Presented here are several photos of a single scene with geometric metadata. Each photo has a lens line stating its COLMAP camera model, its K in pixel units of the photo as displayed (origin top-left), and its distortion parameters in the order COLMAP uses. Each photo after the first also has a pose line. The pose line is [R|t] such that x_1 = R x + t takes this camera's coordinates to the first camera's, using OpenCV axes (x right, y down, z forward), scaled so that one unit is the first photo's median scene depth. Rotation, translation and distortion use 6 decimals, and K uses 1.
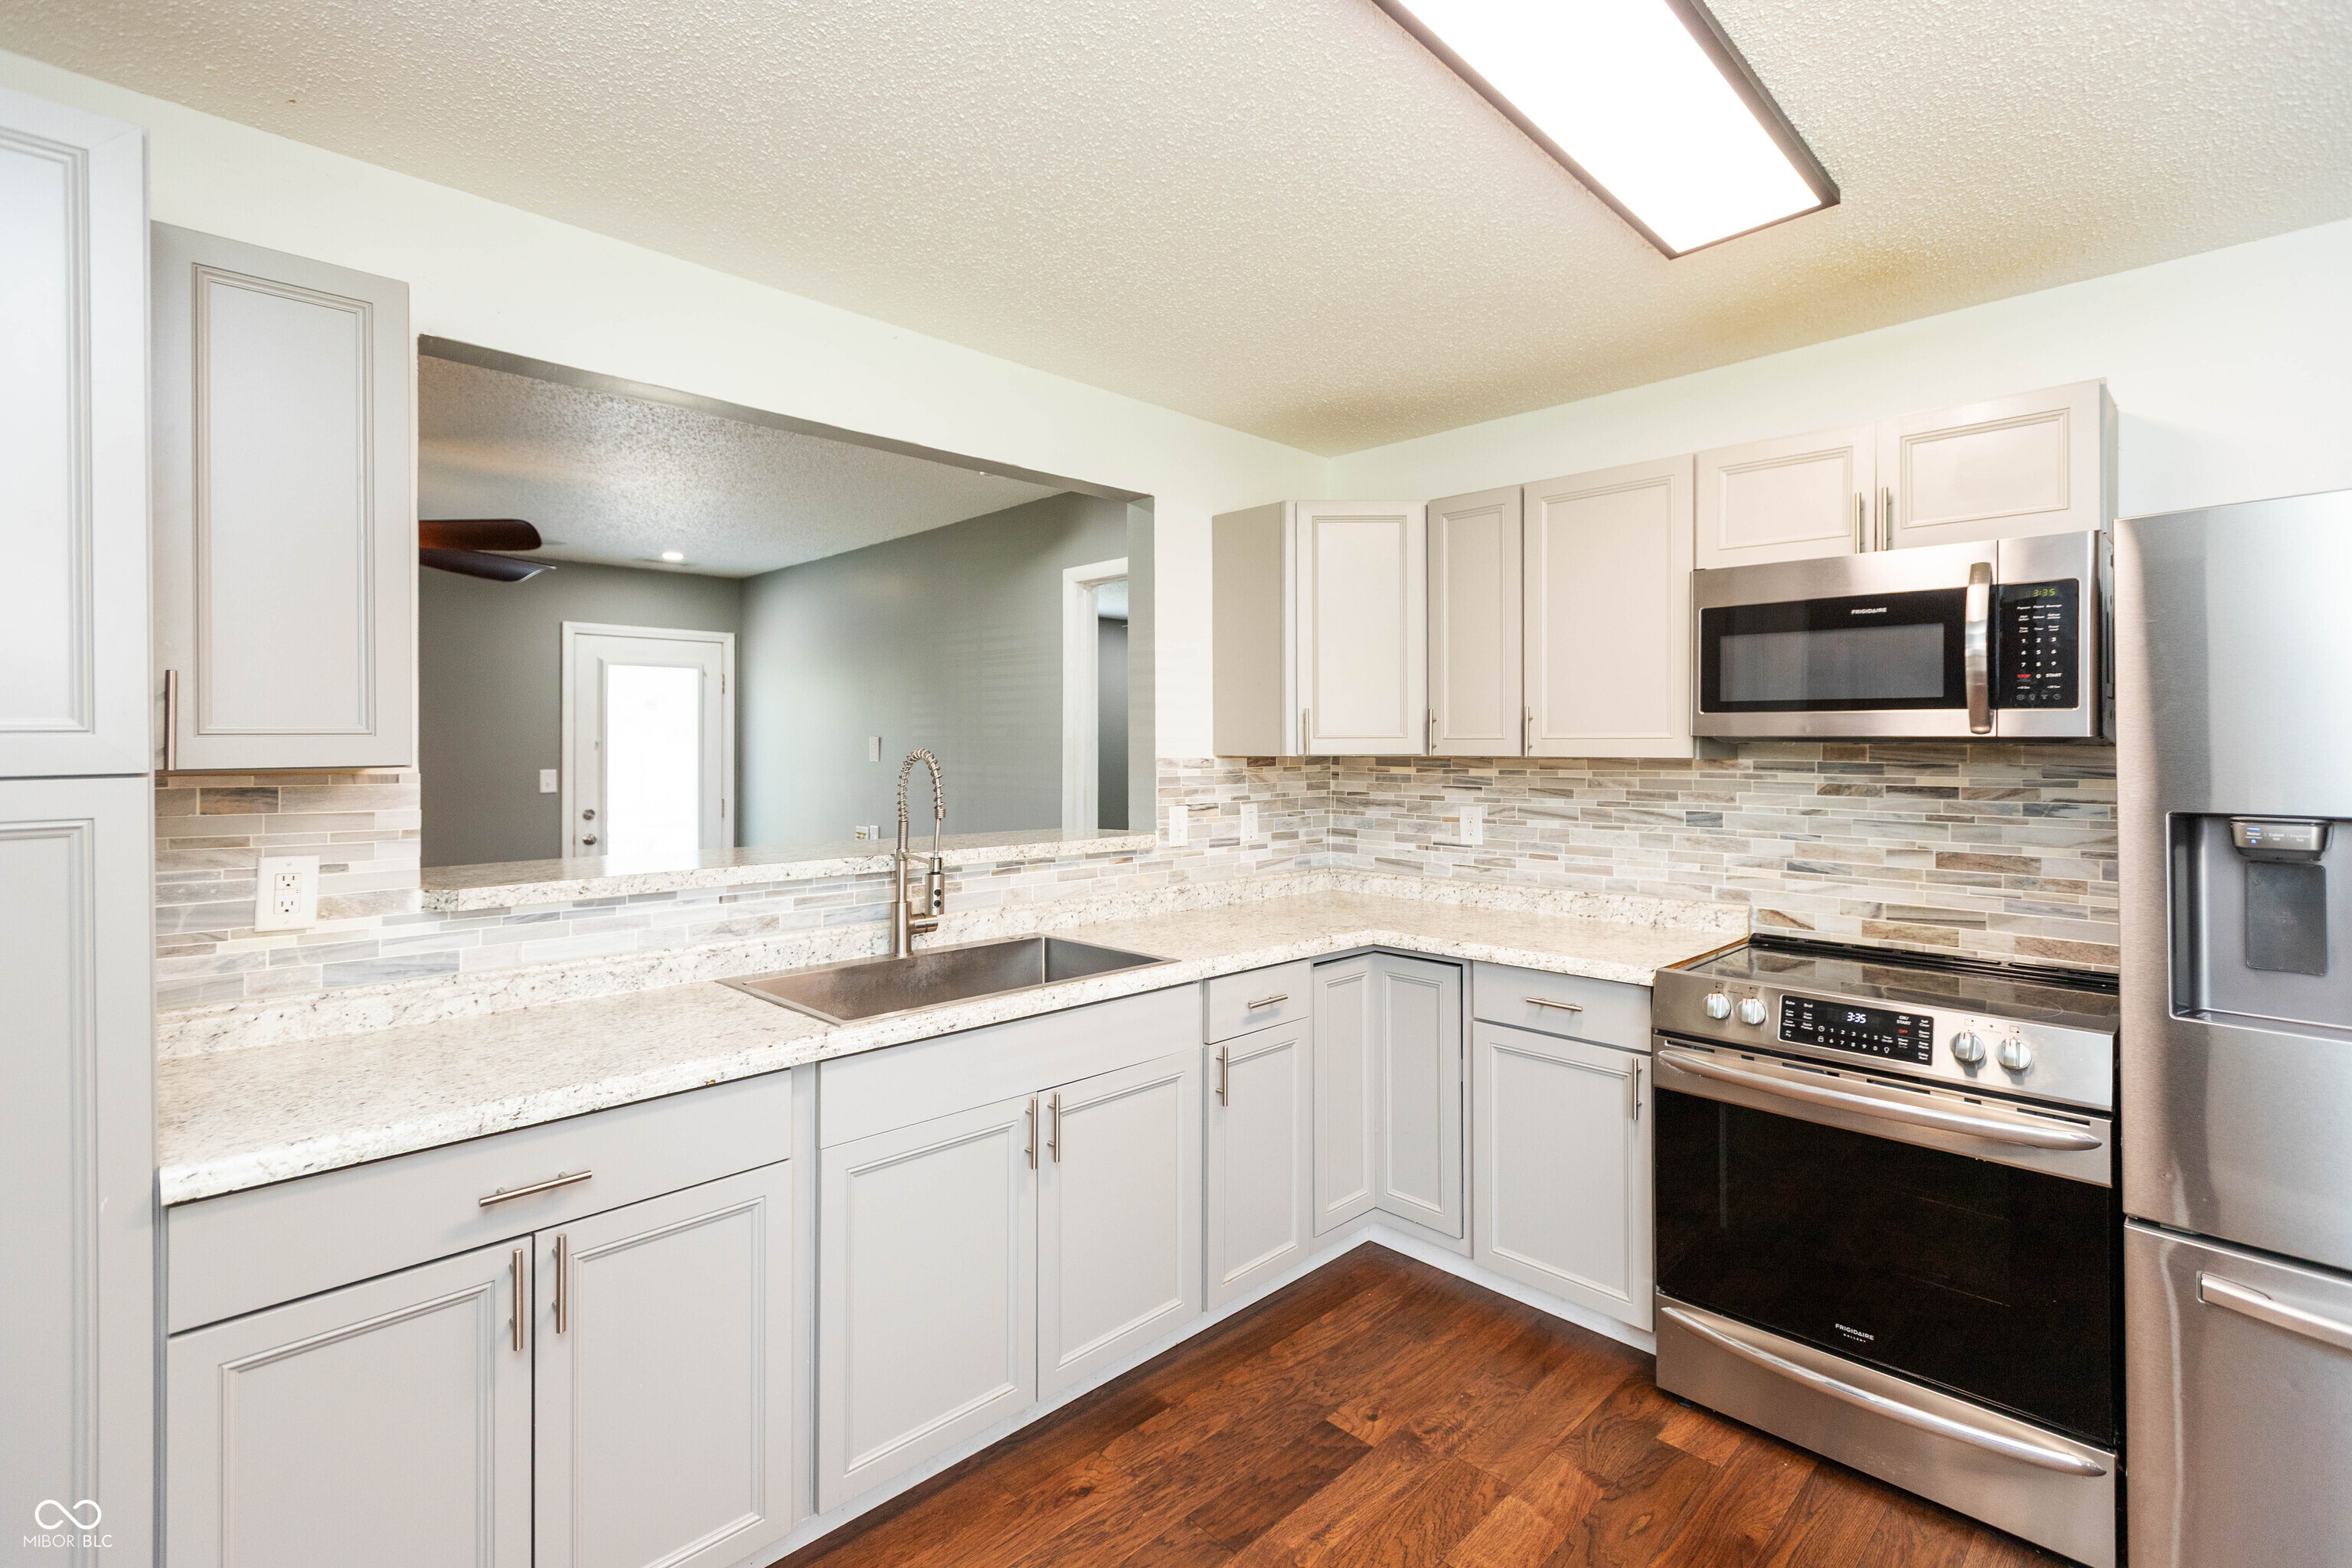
lens RADIAL K [[1084.1, 0, 1176.0], [0, 1084.1, 784.0], [0, 0, 1]] dist [0.004422, 0.000250]
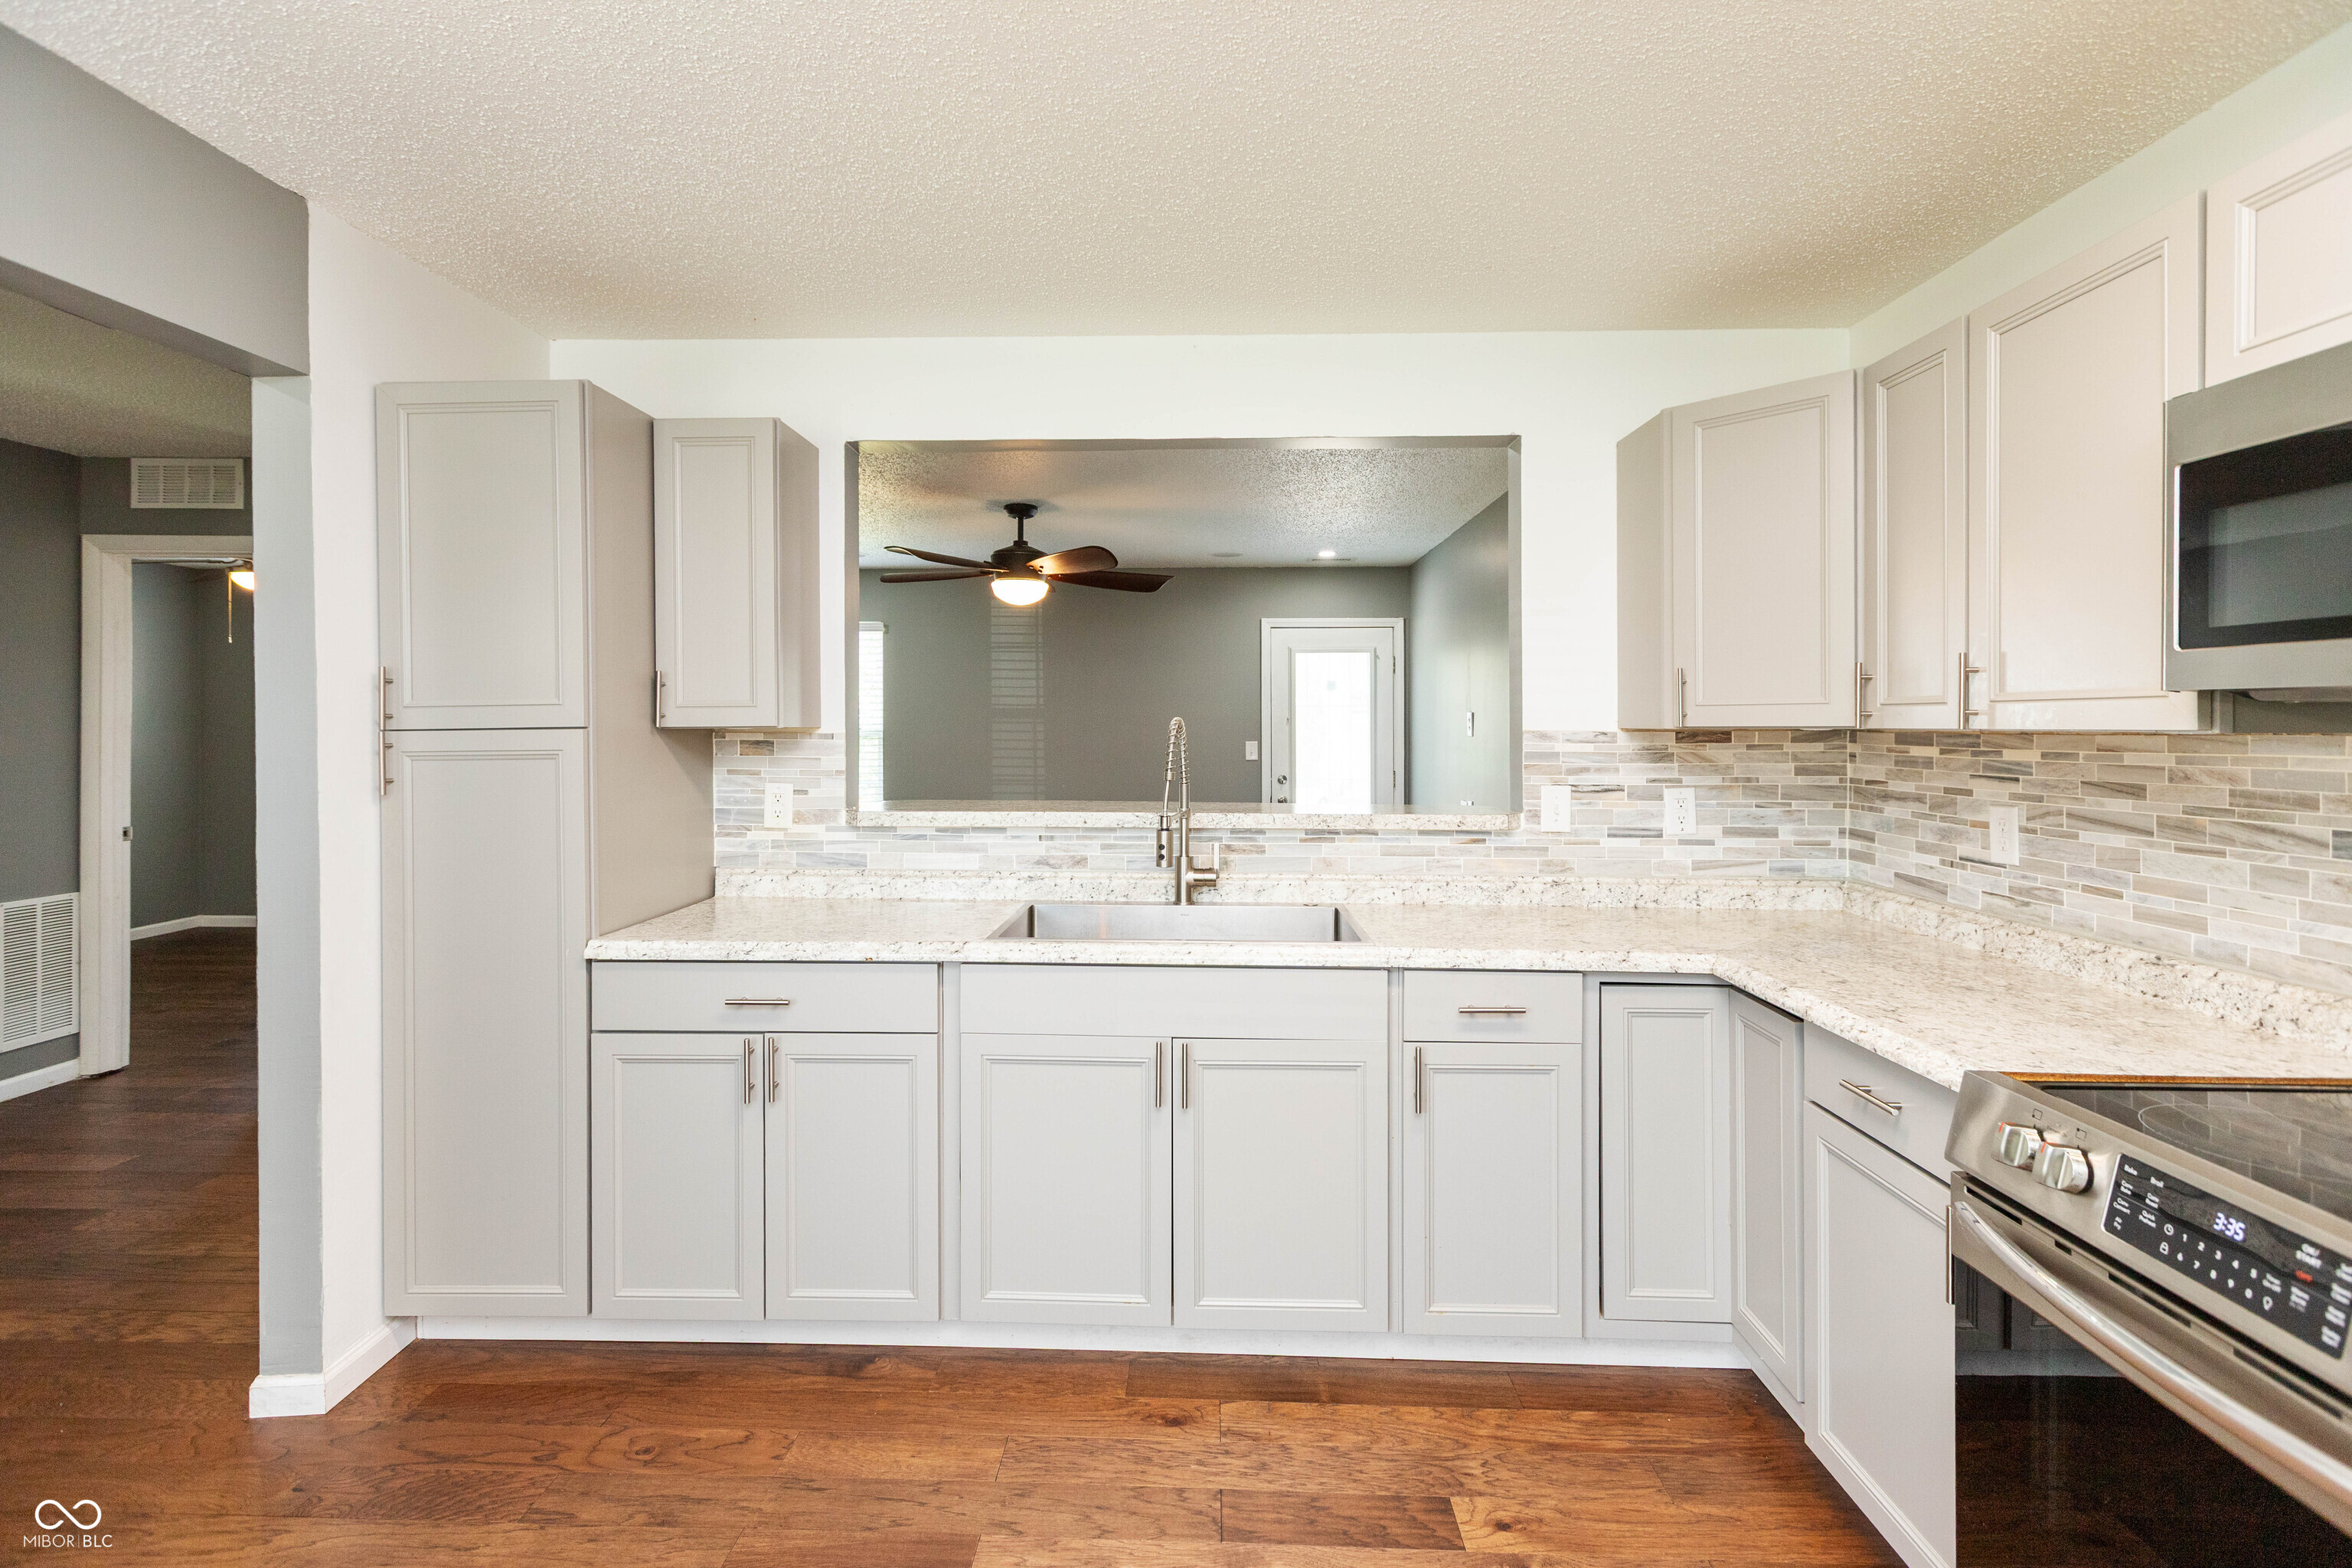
lens RADIAL K [[1084.1, 0, 1176.0], [0, 1084.1, 784.0], [0, 0, 1]] dist [0.004422, 0.000250]
pose [[0.685367, 0.041048, -0.727040, 0.452309], [-0.029063, 0.999156, 0.029015, 0.002812], [0.727618, 0.001244, 0.685981, 0.193898]]
